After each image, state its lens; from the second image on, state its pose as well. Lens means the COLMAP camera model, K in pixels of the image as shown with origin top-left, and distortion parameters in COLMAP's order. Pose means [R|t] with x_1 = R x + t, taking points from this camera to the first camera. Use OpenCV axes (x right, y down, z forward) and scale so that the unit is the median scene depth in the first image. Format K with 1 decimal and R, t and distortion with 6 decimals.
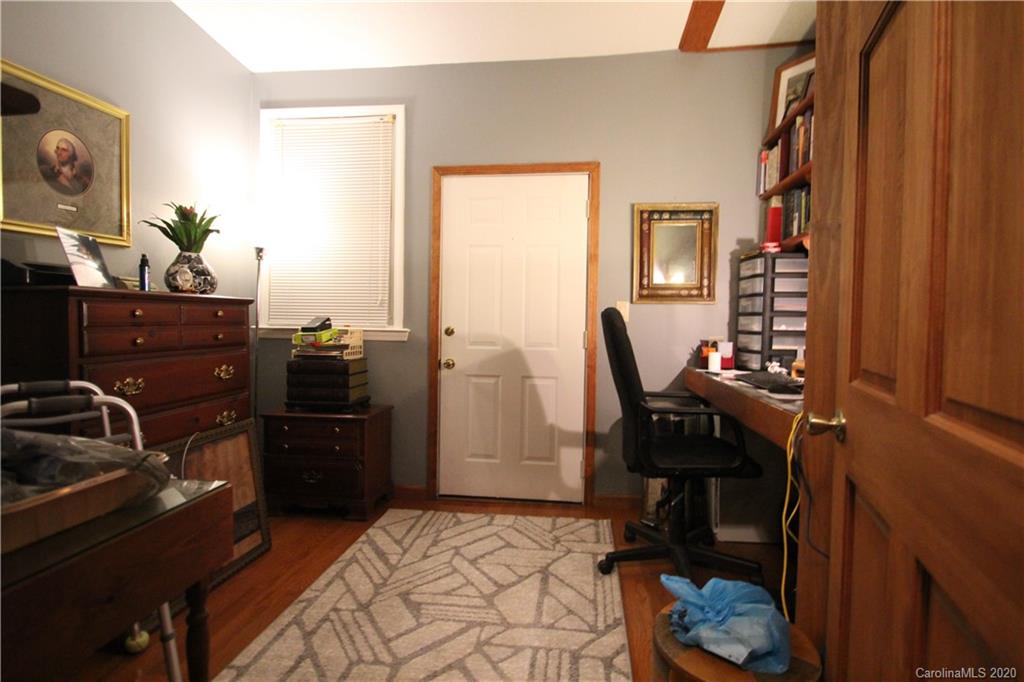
lens RADIAL K [[489.0, 0, 526.2], [0, 489.0, 338.8], [0, 0, 1]] dist [0.005699, -0.003155]
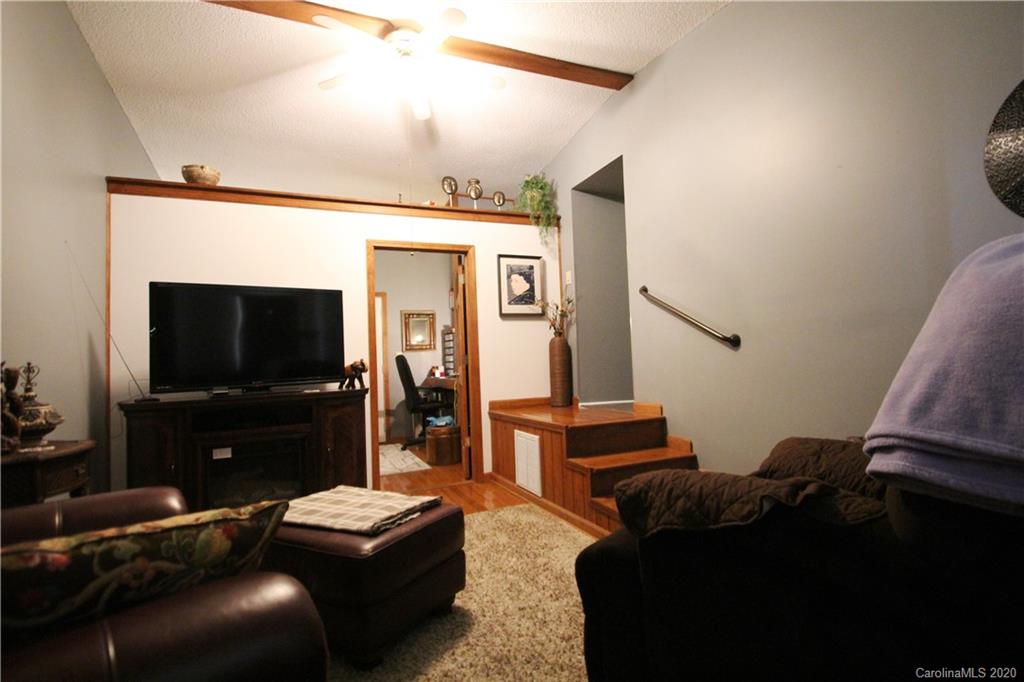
lens RADIAL K [[489.0, 0, 520.2], [0, 489.0, 340.6], [0, 0, 1]] dist [0.005699, -0.003155]
pose [[0.863626, -0.025320, 0.503496, -0.530250], [0.070400, 0.995009, -0.070717, 0.085118], [-0.499193, 0.096519, 0.861098, -1.450429]]
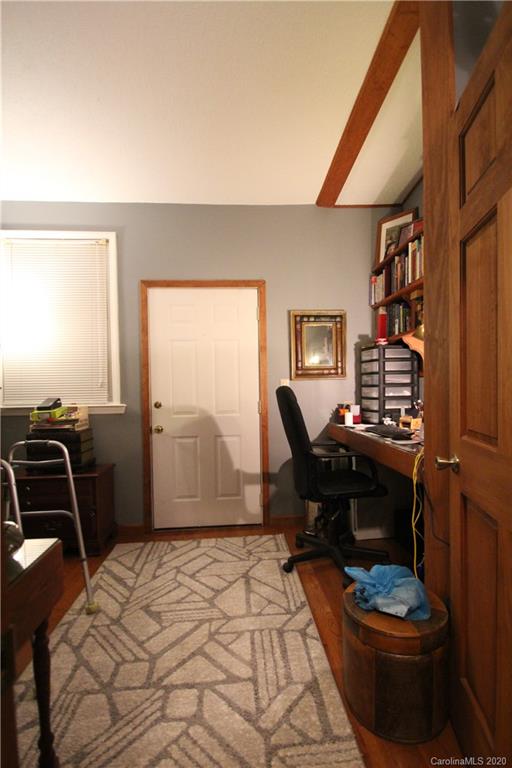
lens RADIAL K [[366.7, 0, 262.5], [0, 366.7, 398.3], [0, 0, 1]] dist [0.005699, -0.003155]
pose [[0.980386, -0.037214, 0.193540, -0.081572], [0.038396, 0.999260, -0.002358, -0.022645], [-0.193309, 0.009743, 0.981090, -0.033539]]
